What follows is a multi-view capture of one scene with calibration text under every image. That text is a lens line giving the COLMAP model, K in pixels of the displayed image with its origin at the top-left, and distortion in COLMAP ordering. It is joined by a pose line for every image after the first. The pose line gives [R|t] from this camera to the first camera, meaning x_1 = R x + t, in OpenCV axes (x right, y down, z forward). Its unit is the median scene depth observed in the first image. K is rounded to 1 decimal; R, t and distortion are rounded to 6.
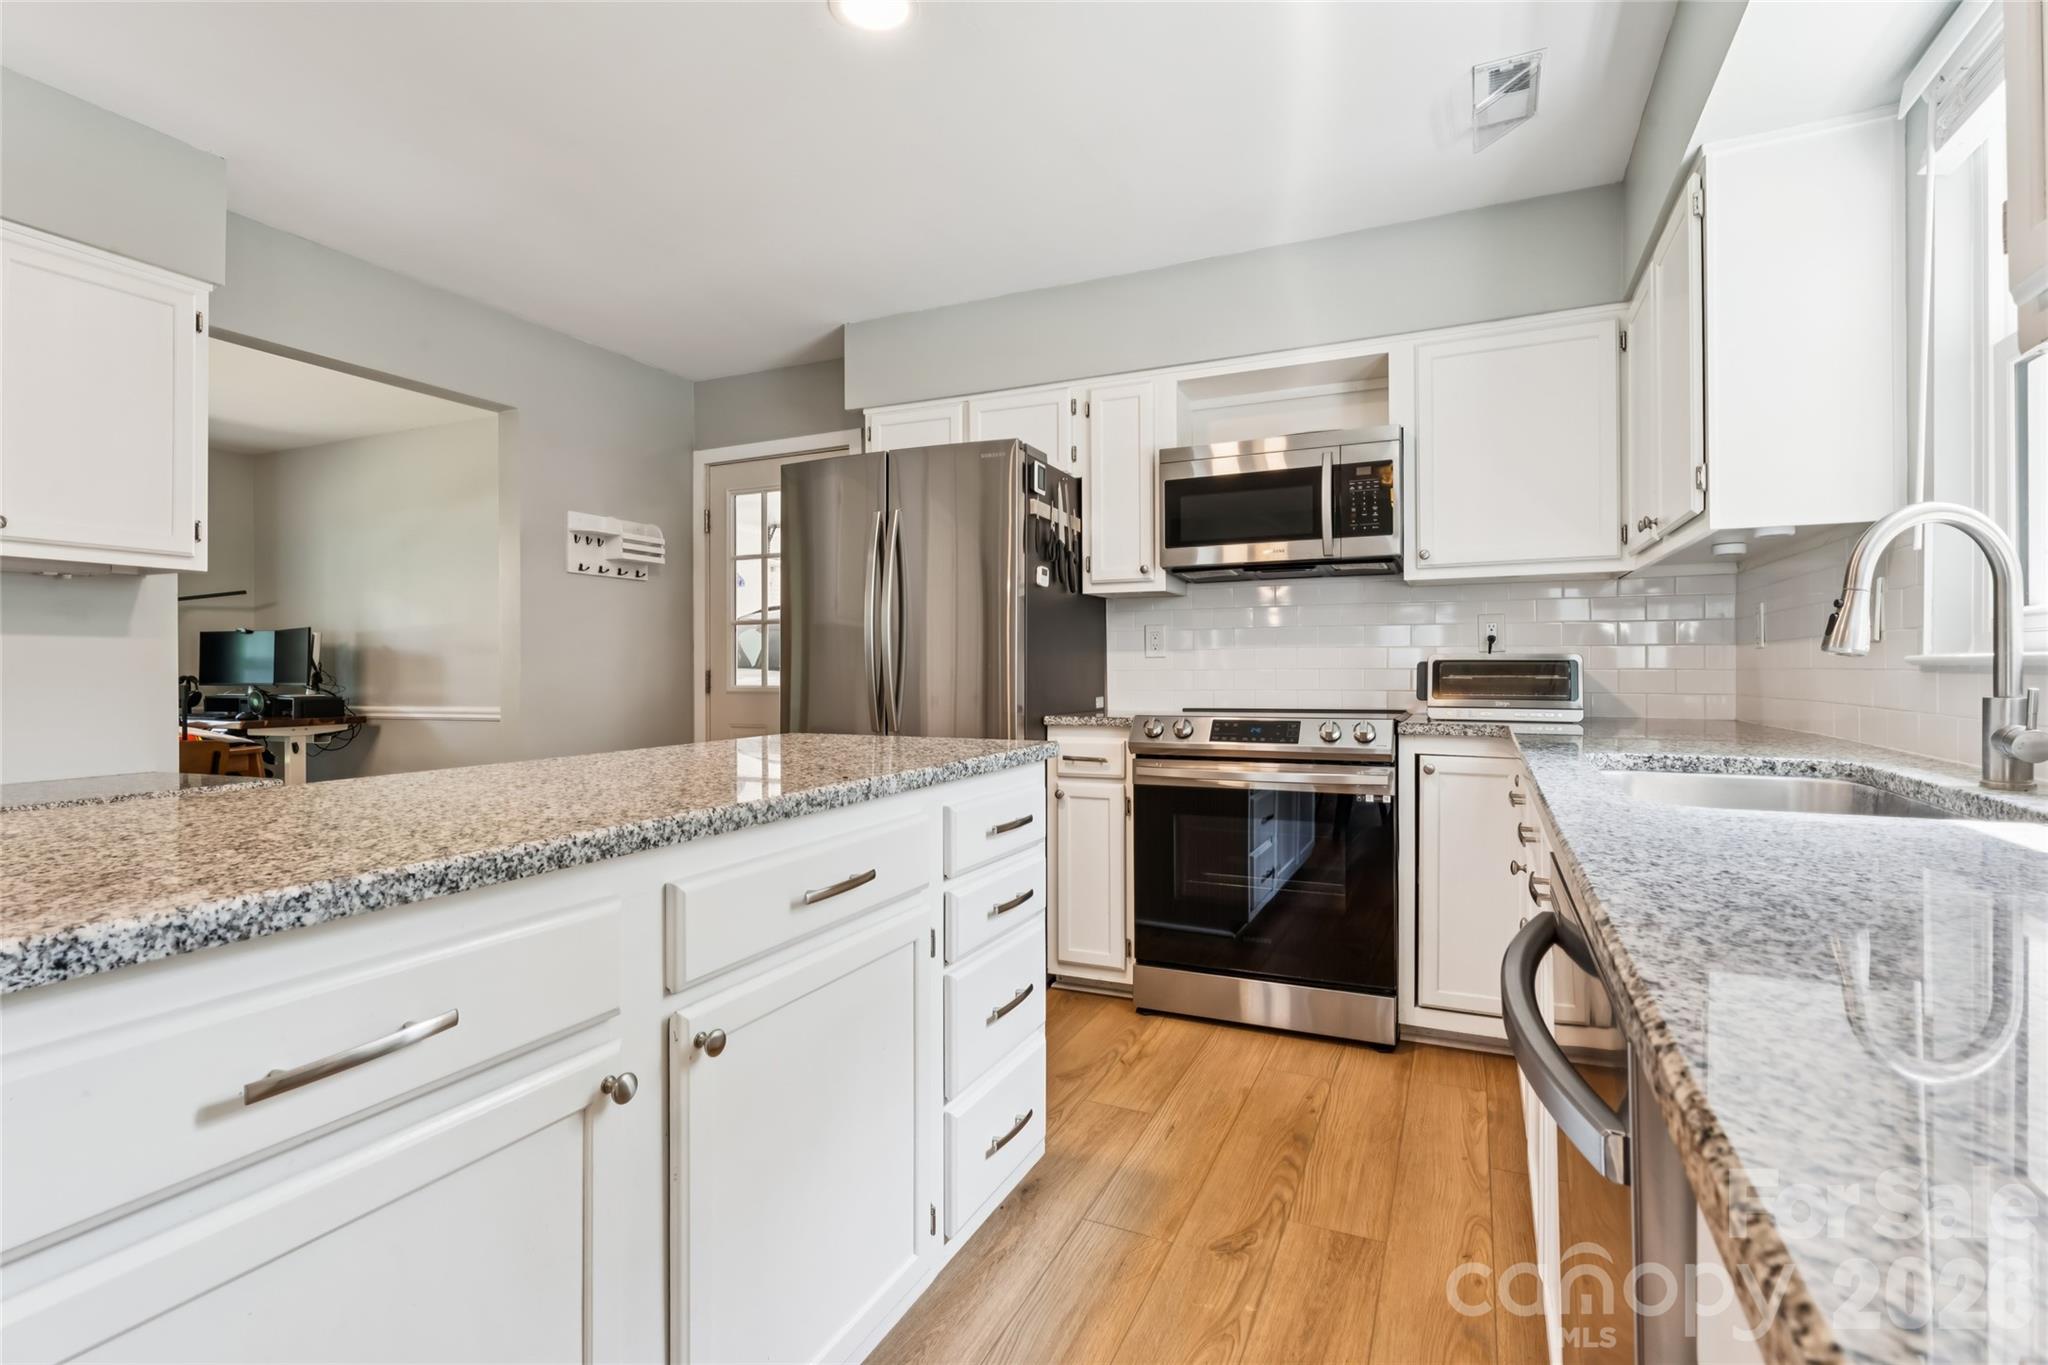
lens RADIAL K [[962.0, 0, 1025.1], [0, 962.0, 665.6], [0, 0, 1]] dist [-0.000683, -0.001532]
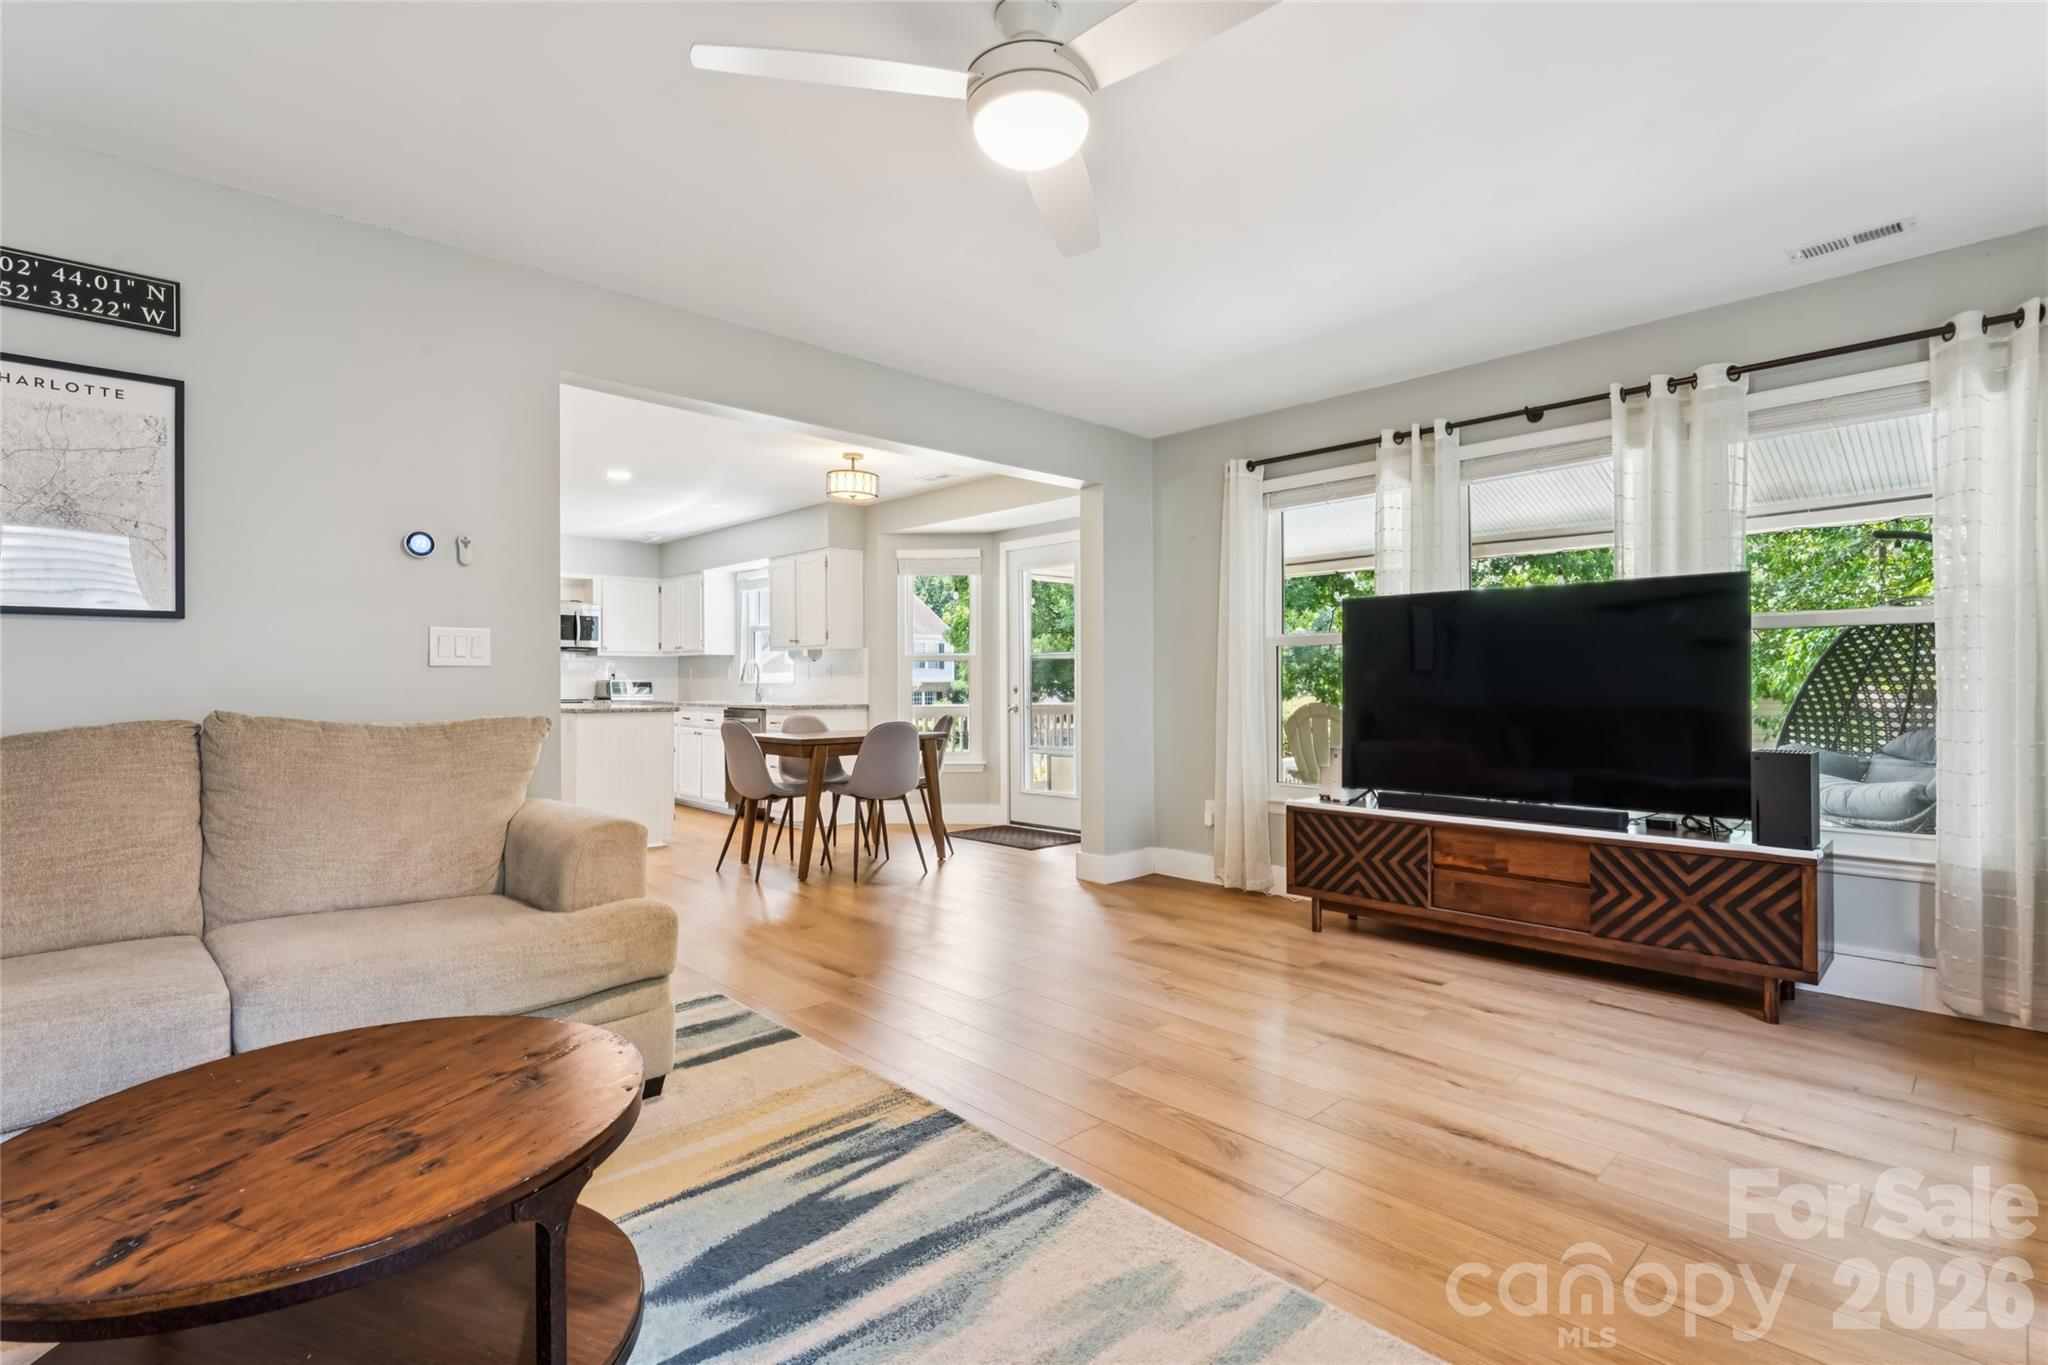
lens RADIAL K [[962.0, 0, 1027.2], [0, 962.0, 674.9], [0, 0, 1]] dist [-0.000683, -0.001532]
pose [[0.367828, 0.013968, 0.929789, -1.896125], [0.001460, 0.999877, -0.015598, 0.019973], [-0.929893, 0.007095, 0.367762, -1.344065]]
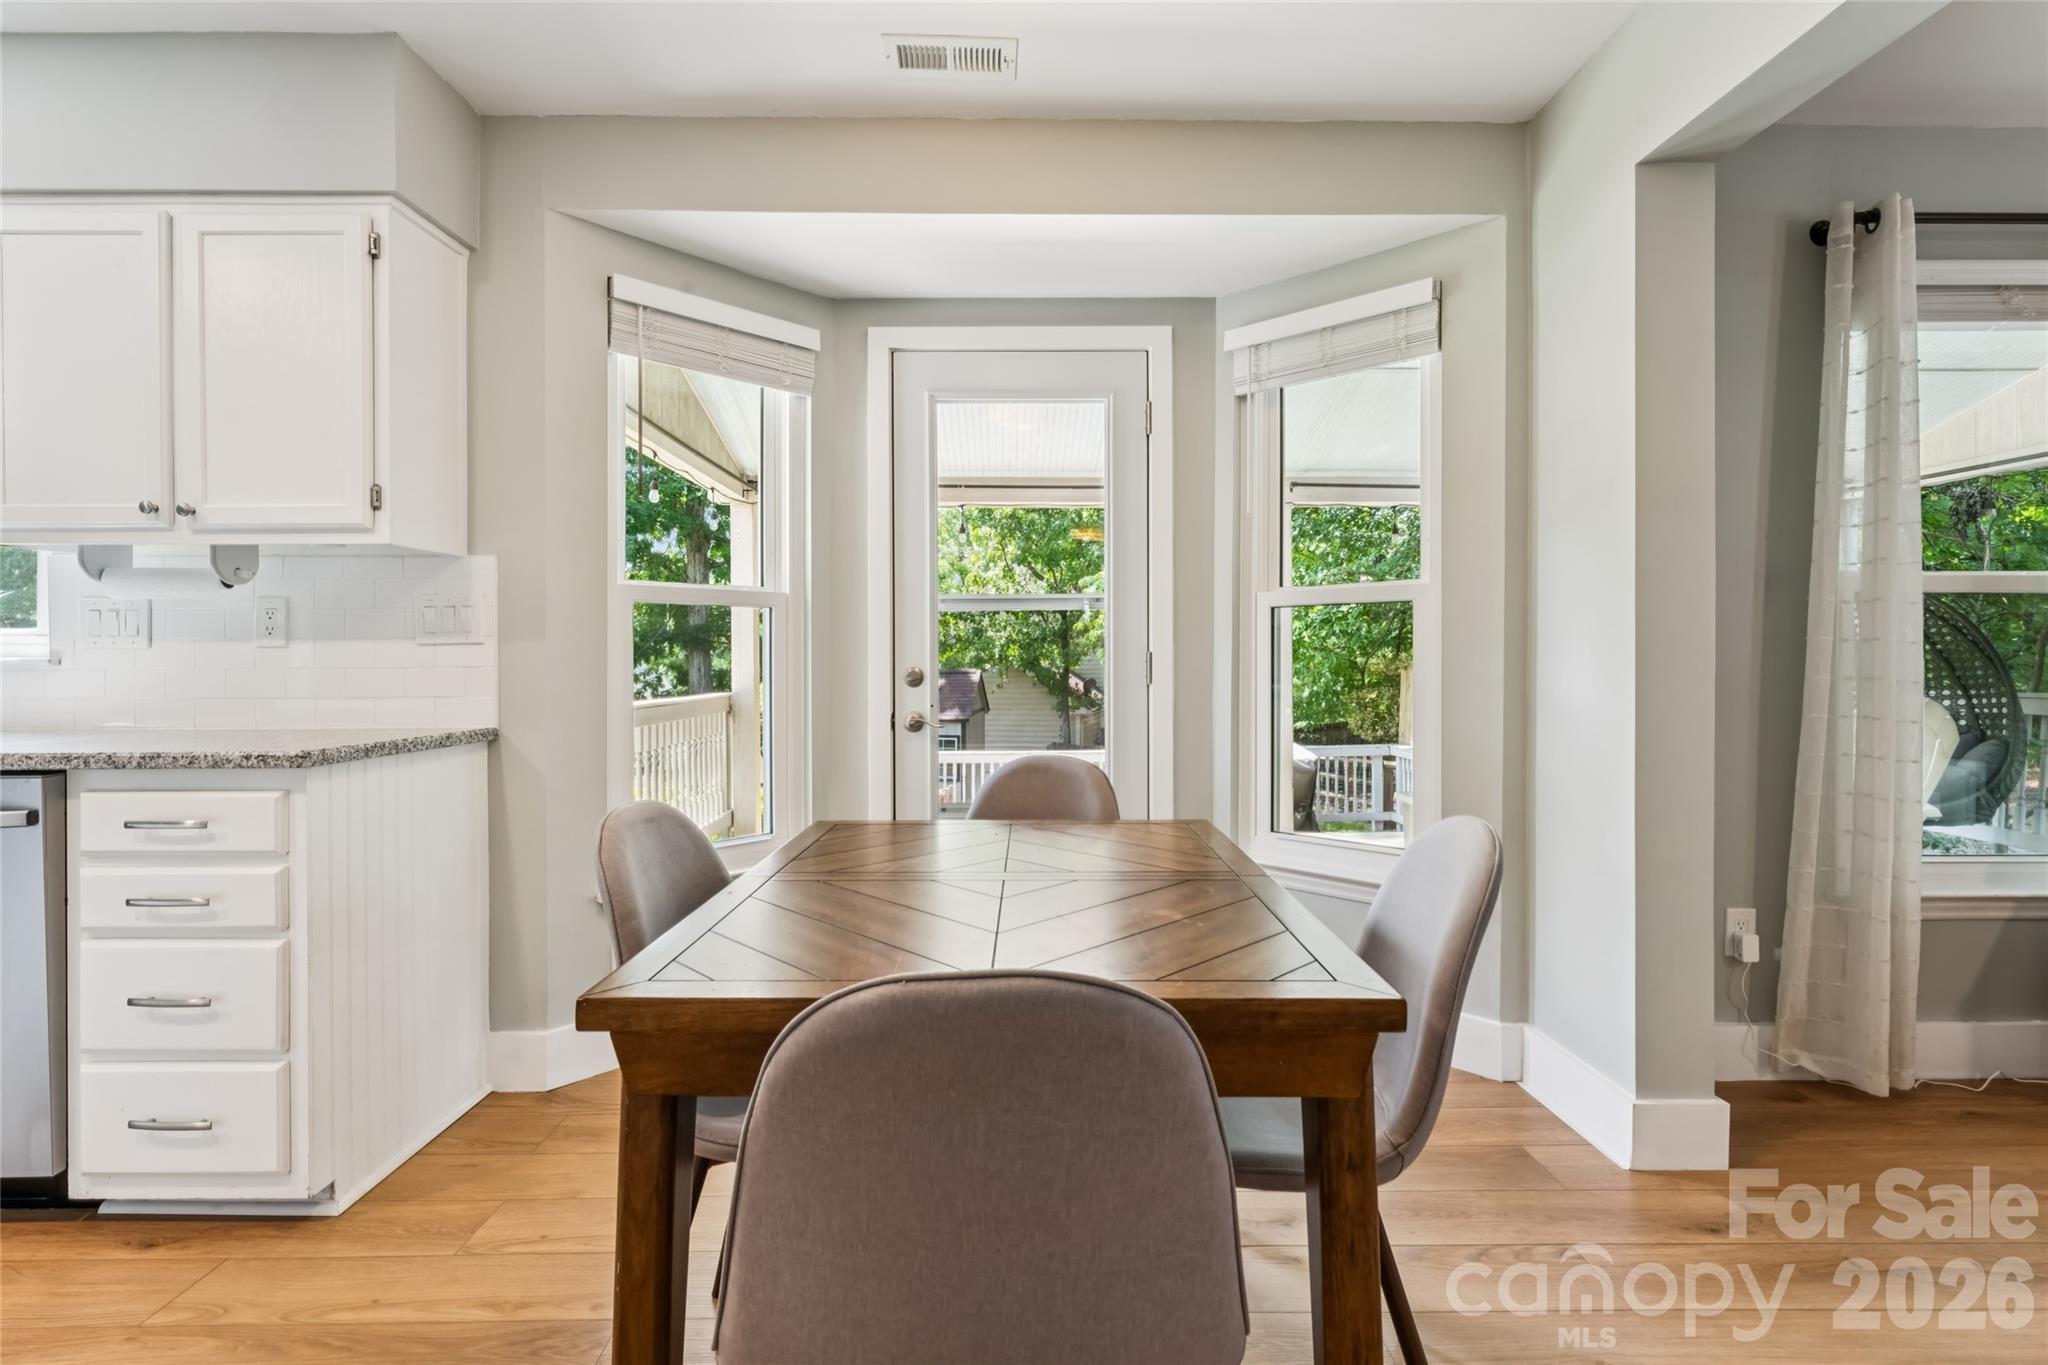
lens RADIAL K [[962.0, 0, 1027.3], [0, 962.0, 663.8], [0, 0, 1]] dist [-0.000683, -0.001532]
pose [[-0.427046, 0.005996, 0.904210, -0.667515], [0.005794, 0.999976, -0.003895, 0.007401], [-0.904211, 0.003576, -0.427070, -0.121069]]
